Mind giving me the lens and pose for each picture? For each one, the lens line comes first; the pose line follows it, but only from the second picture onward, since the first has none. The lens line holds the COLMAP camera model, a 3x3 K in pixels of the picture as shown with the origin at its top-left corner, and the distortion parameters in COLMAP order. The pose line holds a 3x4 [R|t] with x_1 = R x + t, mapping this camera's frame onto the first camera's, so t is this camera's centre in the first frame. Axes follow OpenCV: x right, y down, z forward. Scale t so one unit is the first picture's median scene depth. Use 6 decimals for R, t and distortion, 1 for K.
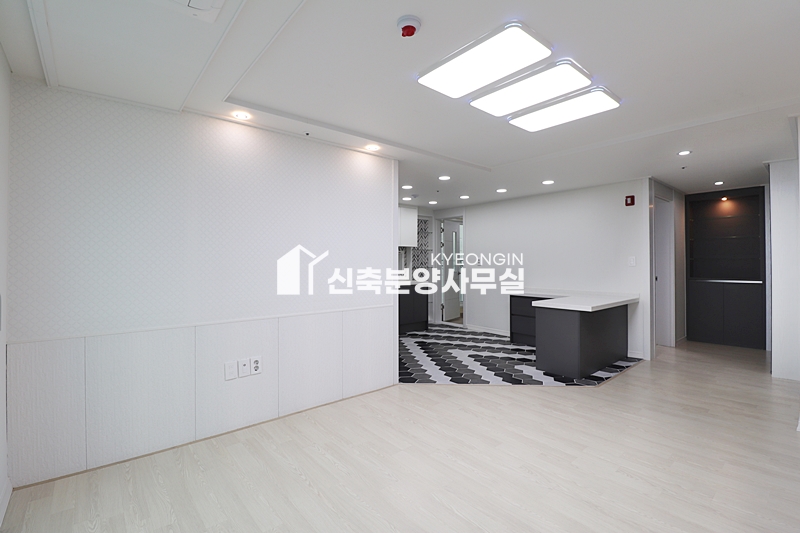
lens RADIAL K [[366.9, 0, 403.5], [0, 366.9, 260.9], [0, 0, 1]] dist [-0.006745, -0.010487]
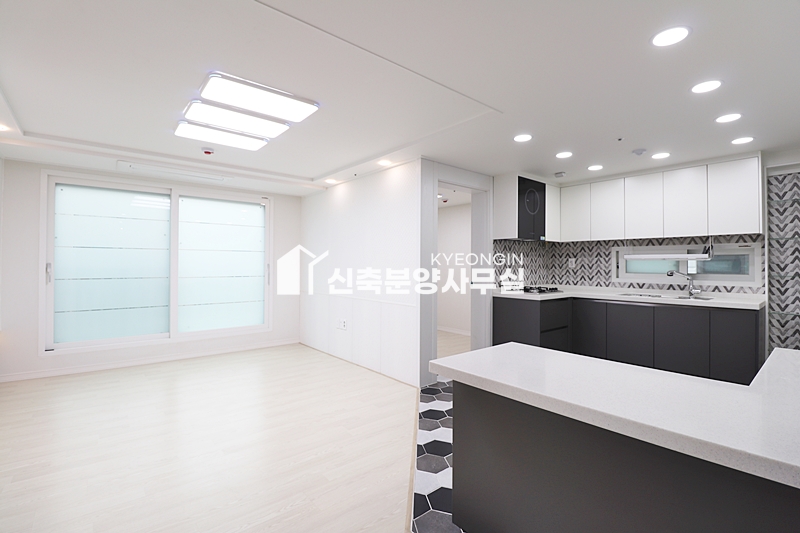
lens RADIAL K [[366.9, 0, 405.6], [0, 366.9, 260.8], [0, 0, 1]] dist [-0.006745, -0.010487]
pose [[0.001817, -0.008166, -0.999965, 0.965806], [-0.000868, 0.999966, -0.008168, 0.006438], [0.999998, 0.000883, 0.001810, 0.969317]]
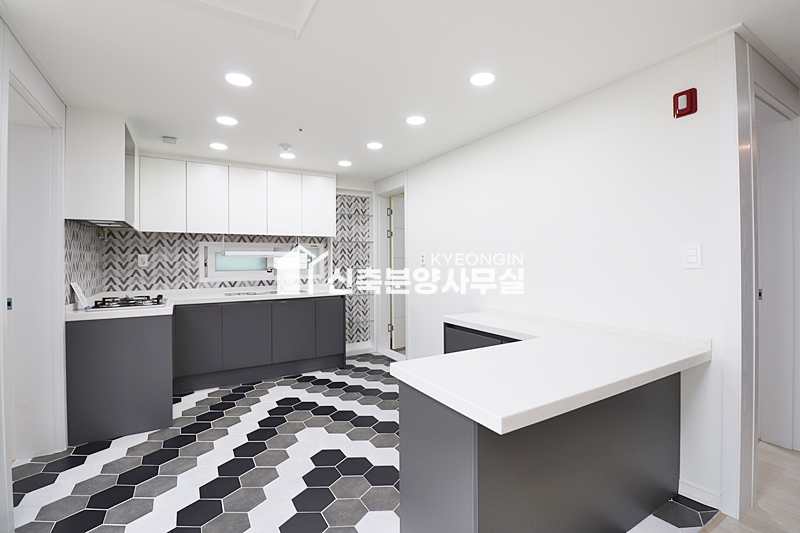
lens RADIAL K [[366.9, 0, 405.2], [0, 366.9, 260.3], [0, 0, 1]] dist [-0.006745, -0.010487]
pose [[0.987060, -0.005372, -0.160260, 0.485021], [0.005902, 0.999979, 0.002830, 0.004207], [0.160241, -0.003739, 0.987071, 0.713081]]
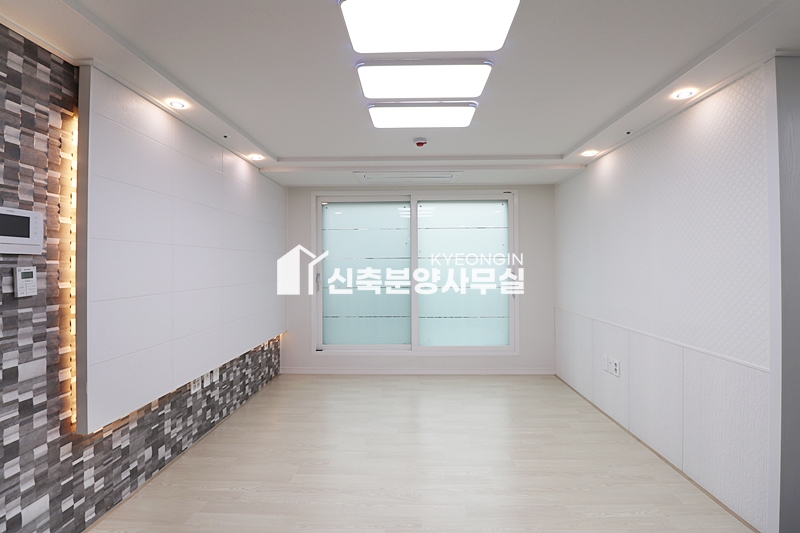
lens RADIAL K [[366.9, 0, 406.2], [0, 366.9, 260.7], [0, 0, 1]] dist [-0.006745, -0.010487]
pose [[-0.664731, -0.002051, -0.747080, 0.627166], [0.009551, 0.999891, -0.011243, -0.020134], [0.747022, -0.014609, -0.664639, 0.958387]]
